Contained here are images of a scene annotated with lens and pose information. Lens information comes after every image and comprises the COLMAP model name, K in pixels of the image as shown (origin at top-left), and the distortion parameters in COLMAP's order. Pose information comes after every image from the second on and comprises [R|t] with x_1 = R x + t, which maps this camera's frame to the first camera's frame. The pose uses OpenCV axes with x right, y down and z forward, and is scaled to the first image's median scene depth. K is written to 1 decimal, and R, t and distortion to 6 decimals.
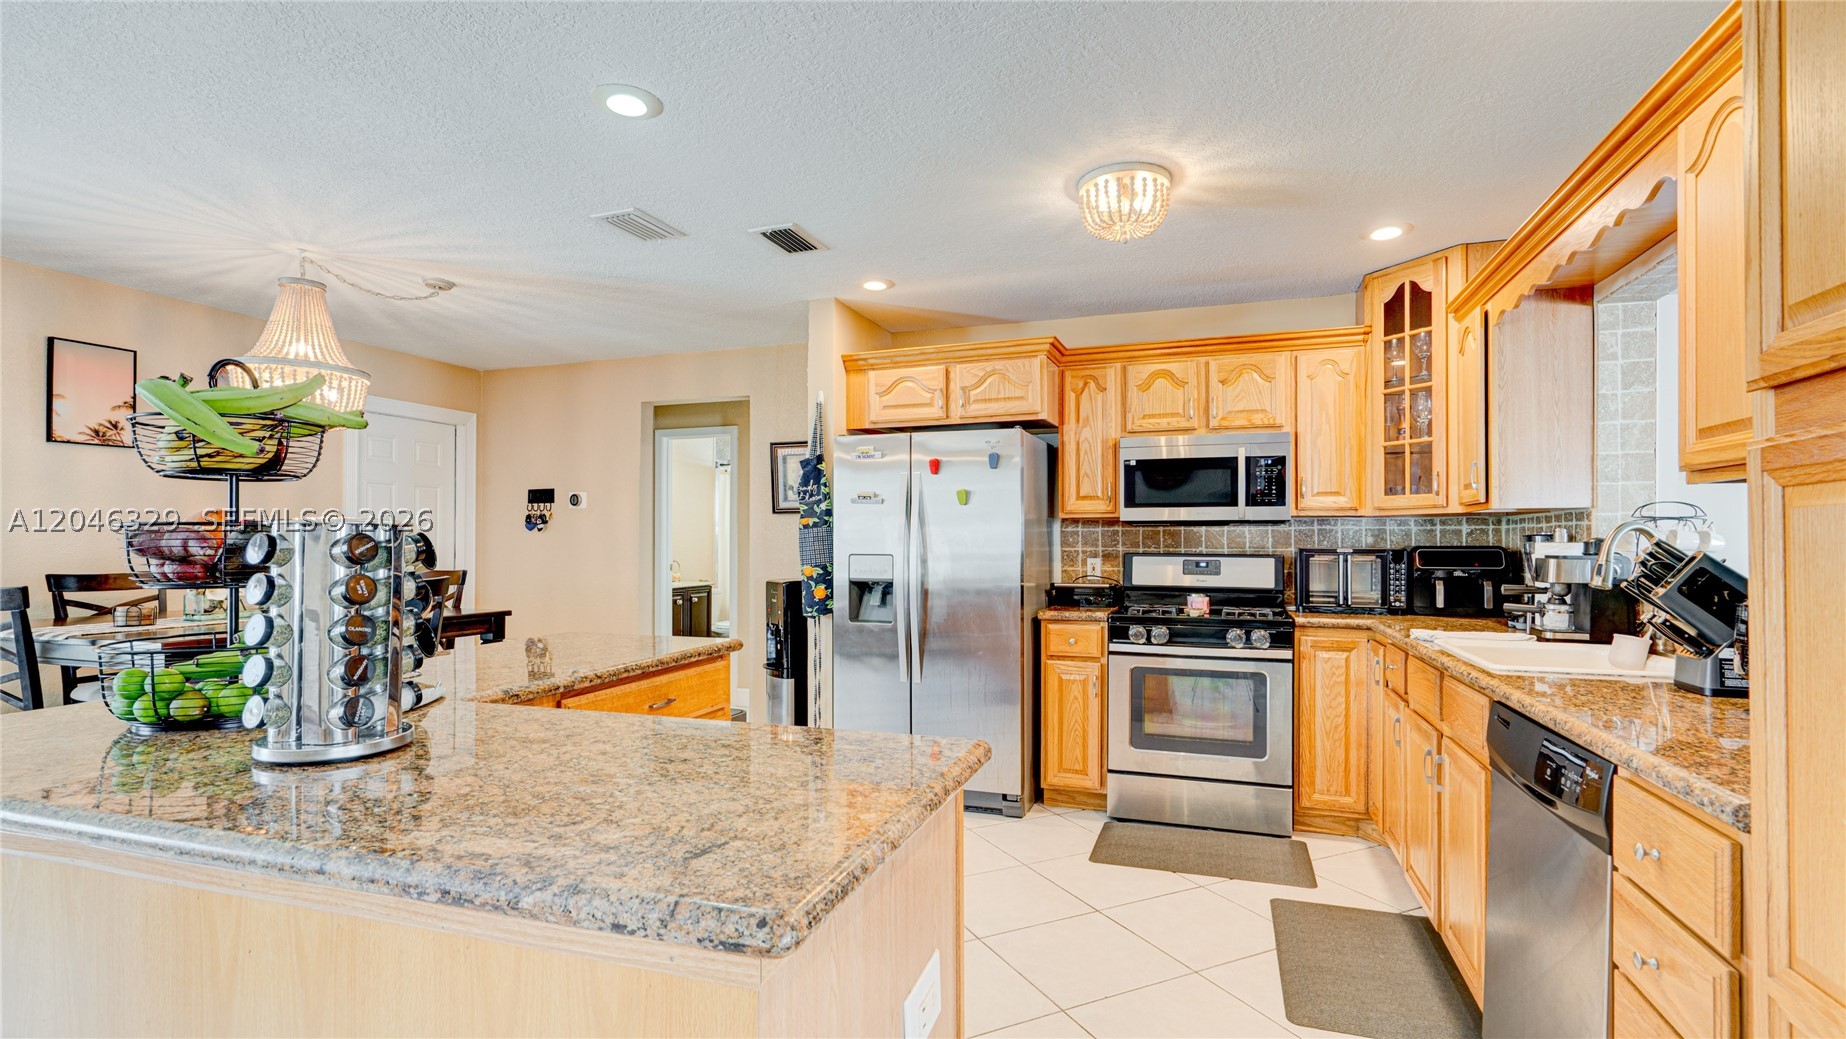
lens RADIAL K [[841.0, 0, 946.0], [0, 841.0, 534.1], [0, 0, 1]] dist [-0.004382, 0.001951]
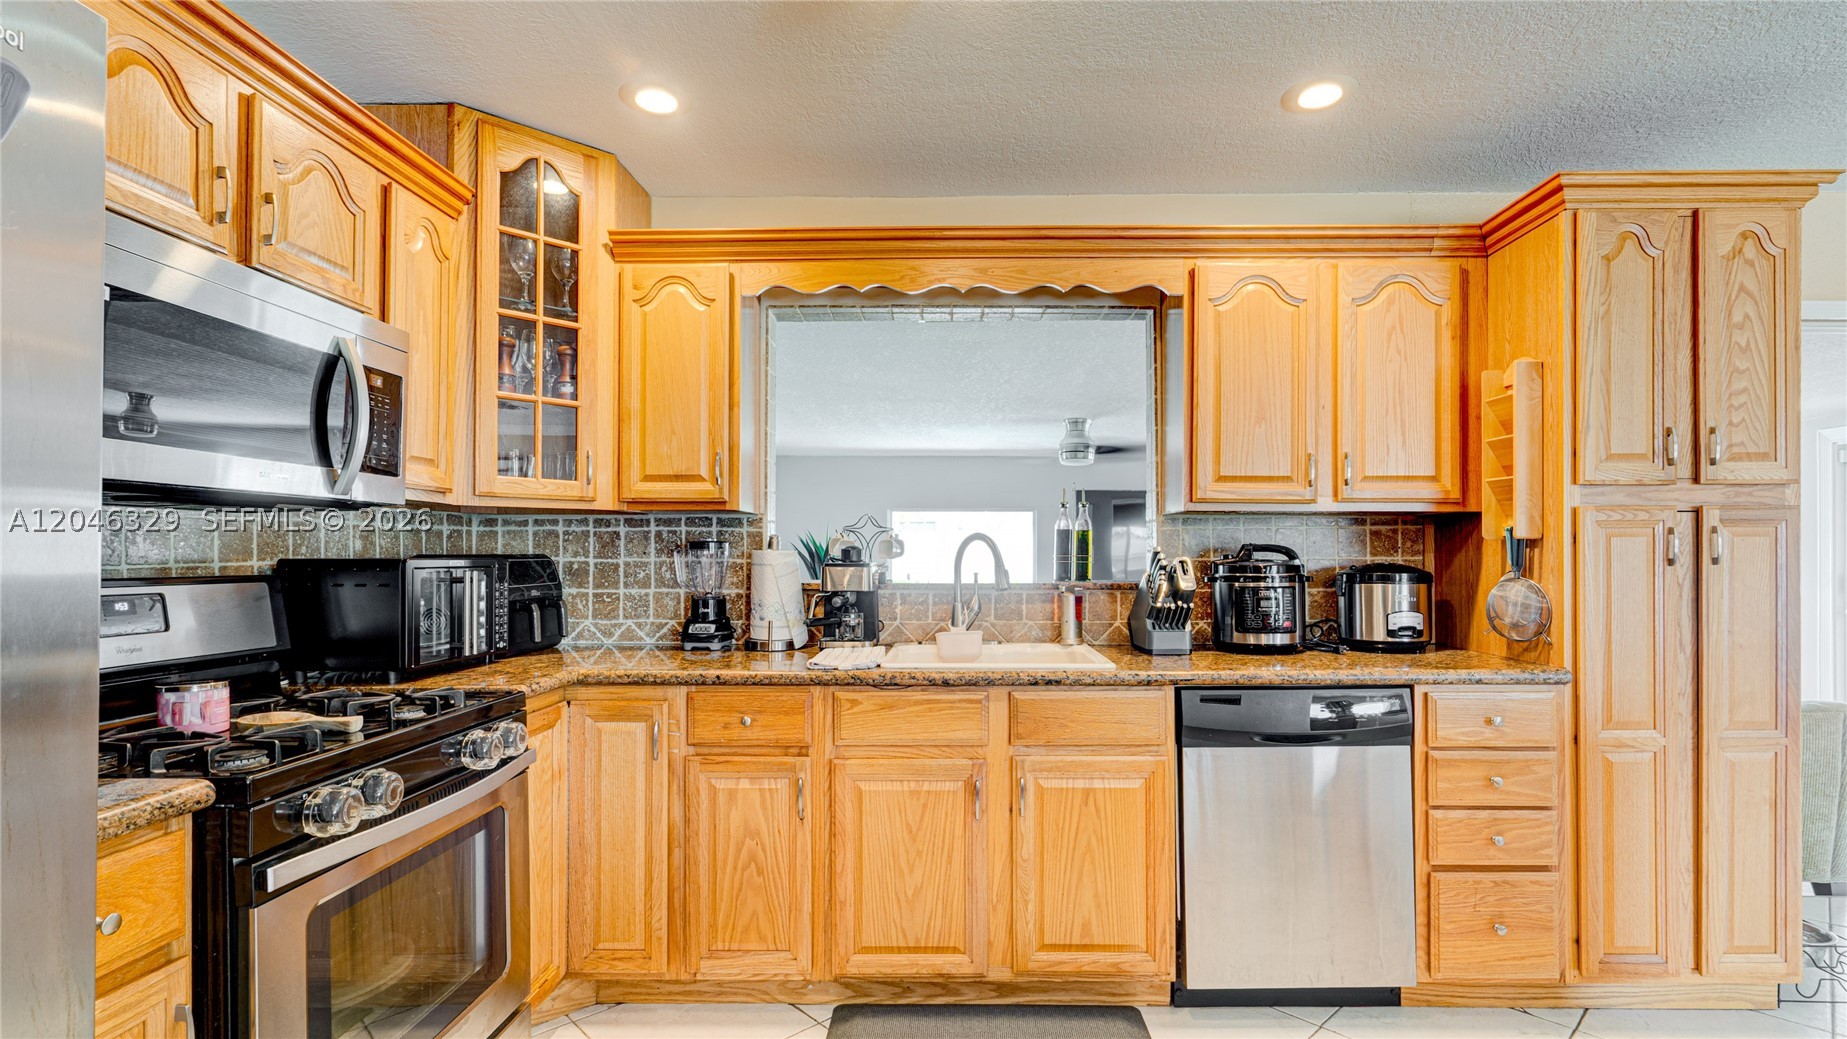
lens RADIAL K [[841.5, 0, 942.9], [0, 841.5, 550.0], [0, 0, 1]] dist [-0.004382, 0.001951]
pose [[-0.308799, 0.000848, 0.951127, -0.172465], [-0.011141, 0.999928, -0.004508, 0.009093], [-0.951062, -0.011989, -0.308767, 0.828864]]
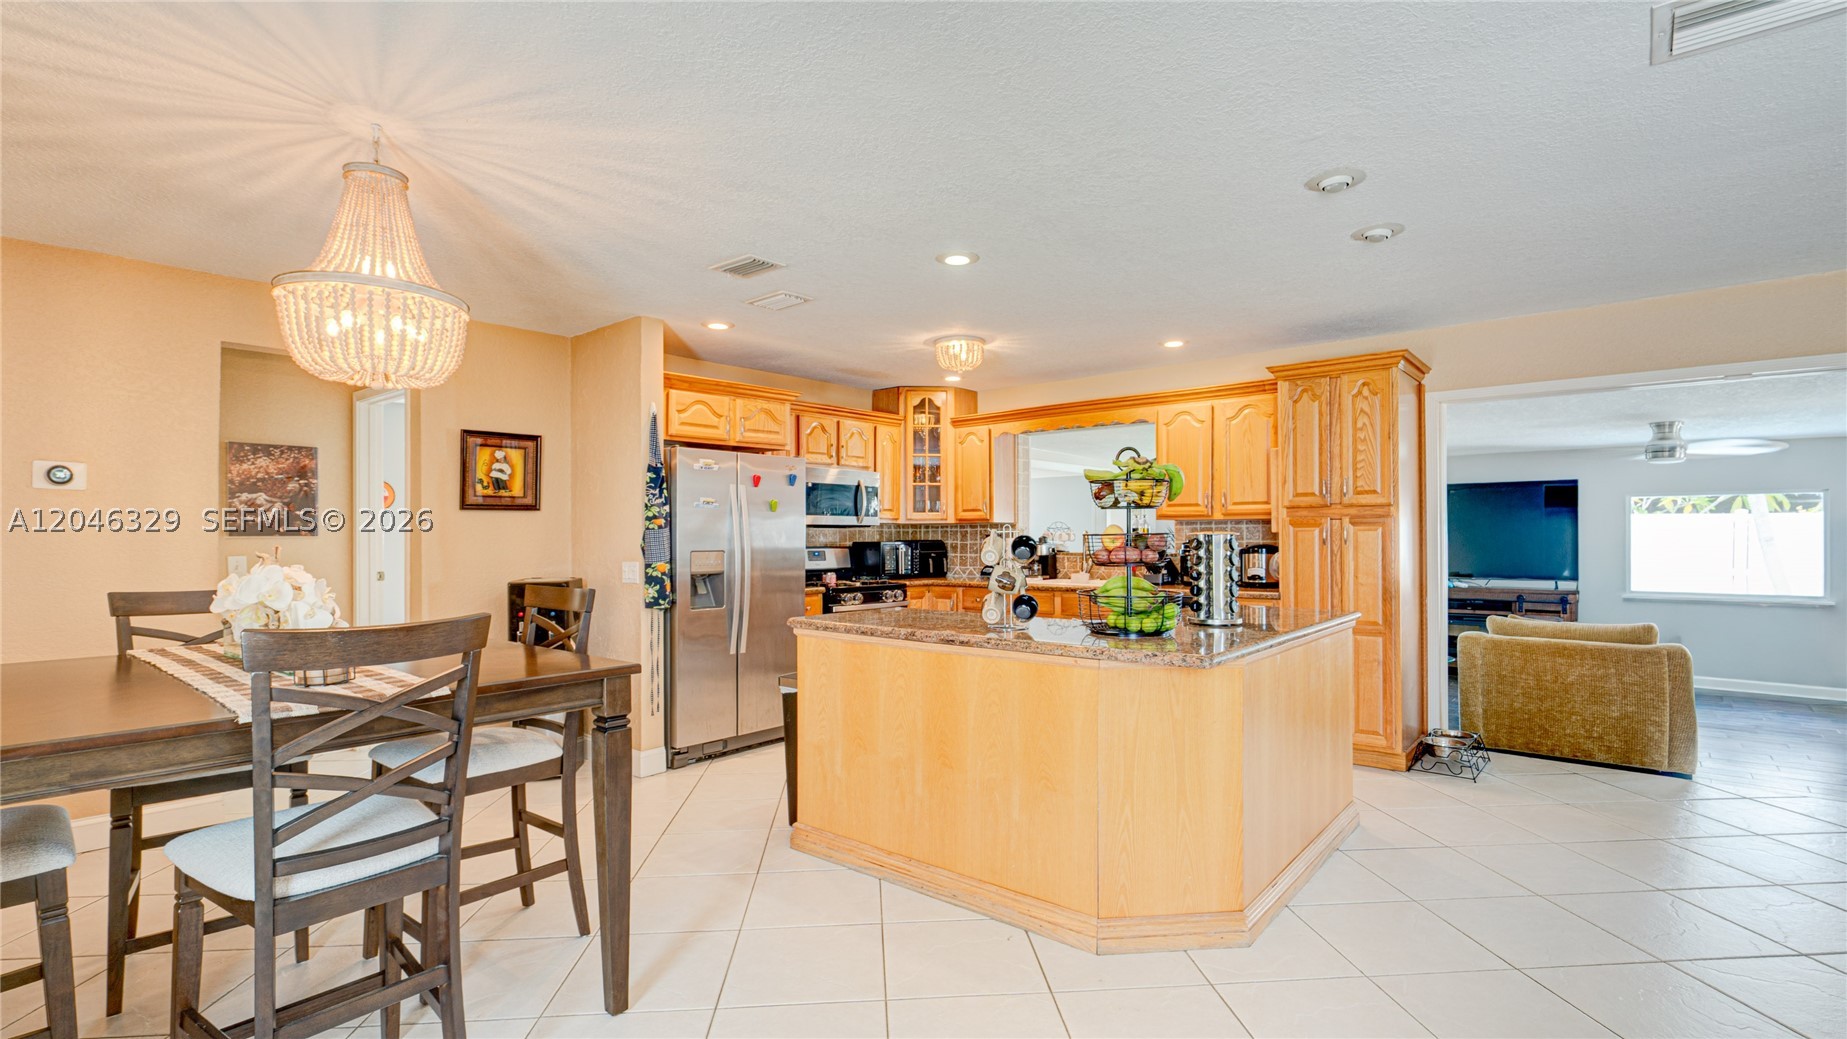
lens RADIAL K [[841.5, 0, 945.3], [0, 841.5, 544.2], [0, 0, 1]] dist [-0.004382, 0.001951]
pose [[0.353400, -0.011862, 0.935397, -1.099066], [-0.004967, 0.999882, 0.014557, -0.004257], [-0.935459, -0.009790, 0.353299, 0.272778]]
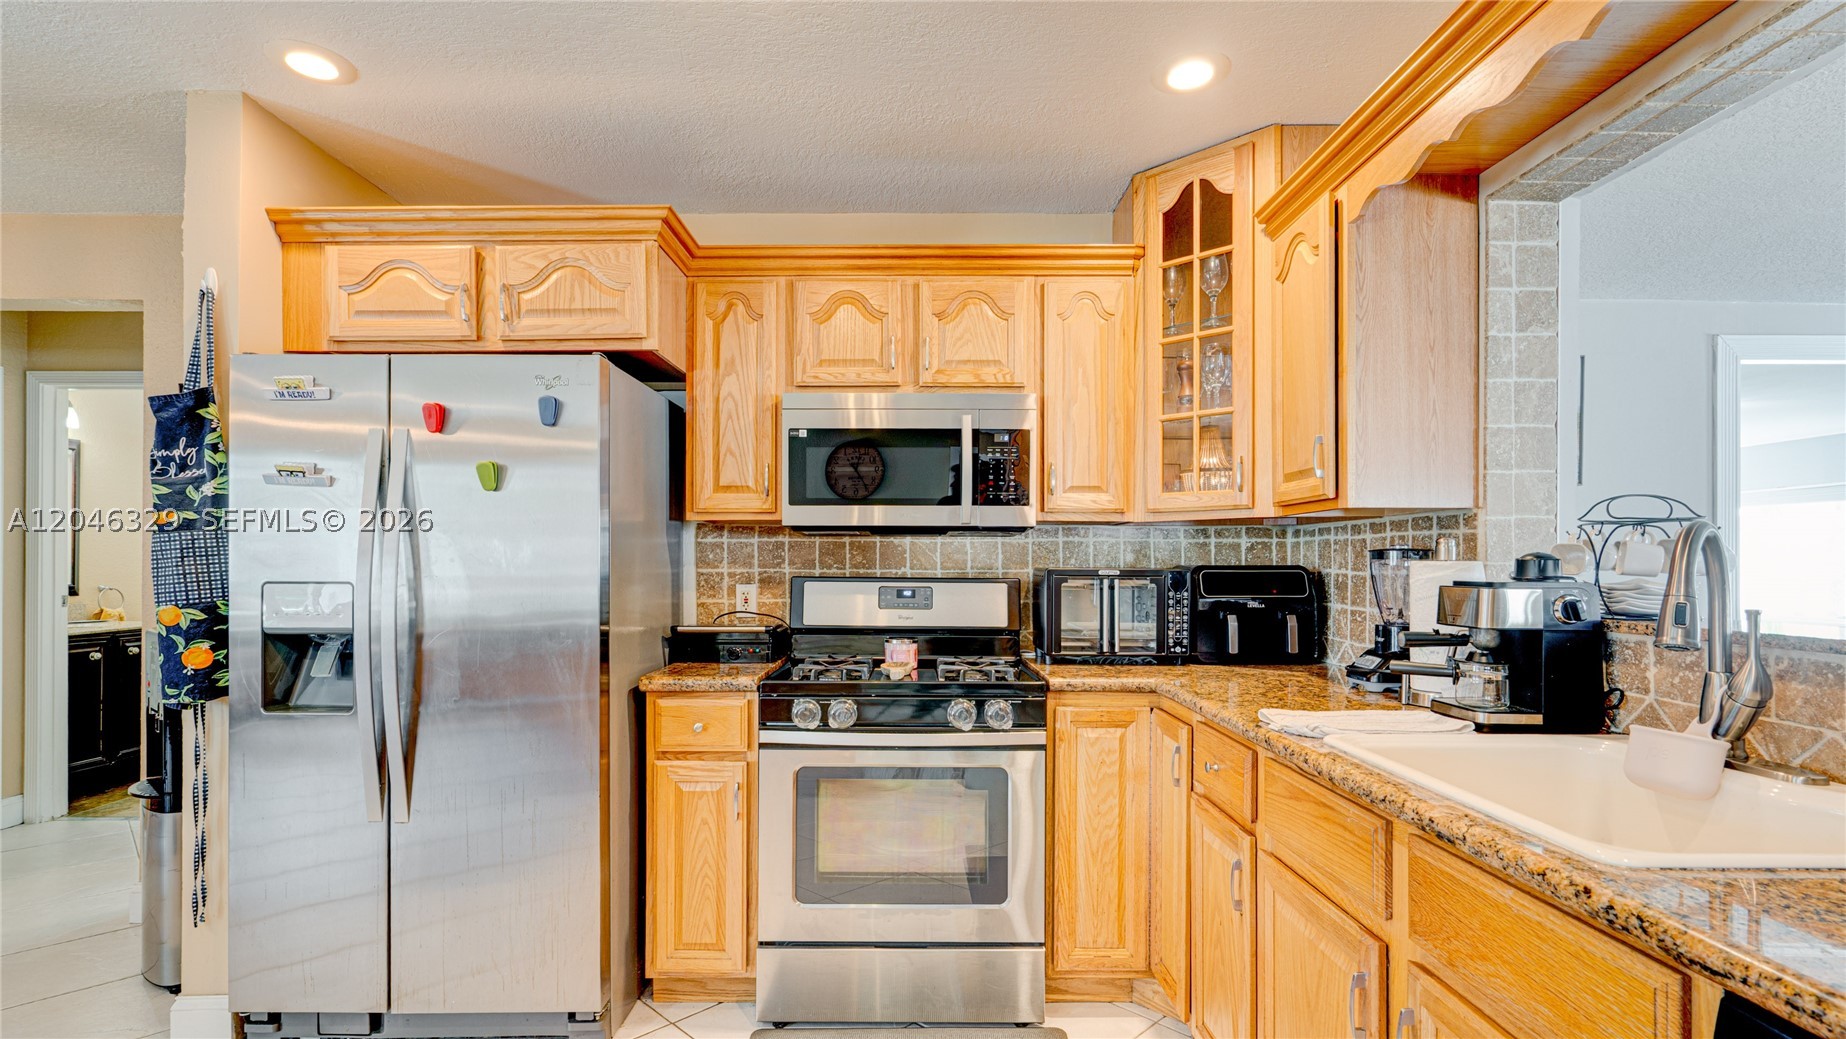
lens RADIAL K [[841.0, 0, 916.4], [0, 841.0, 557.2], [0, 0, 1]] dist [-0.004382, 0.001951]
pose [[0.947529, 0.002668, 0.319659, 0.105038], [-0.004095, 0.999984, 0.003791, 0.005088], [-0.319644, -0.004901, 0.947525, 0.389117]]
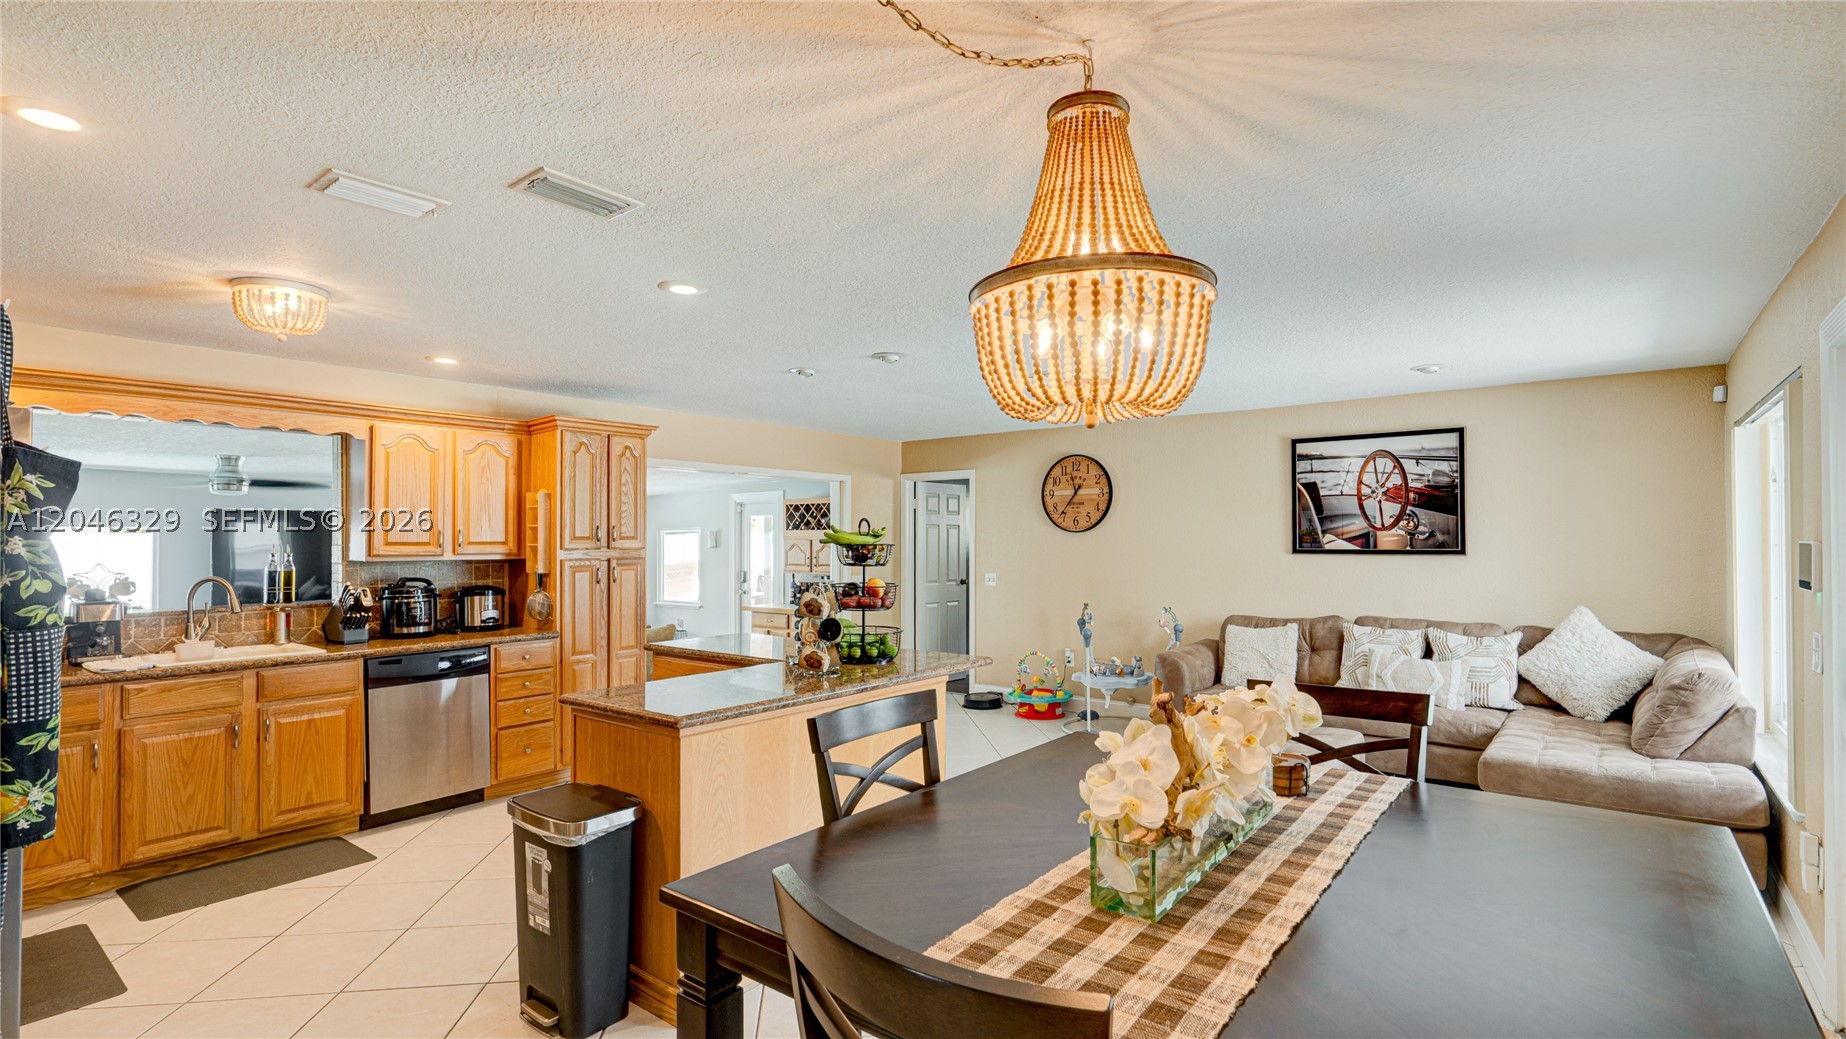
lens RADIAL K [[841.0, 0, 909.5], [0, 841.0, 526.8], [0, 0, 1]] dist [-0.004382, 0.001951]
pose [[-0.942449, 0.007000, 0.334278, -0.707800], [-0.001717, 0.999666, -0.025776, -0.045638], [-0.334346, -0.024866, -0.942122, 1.293679]]
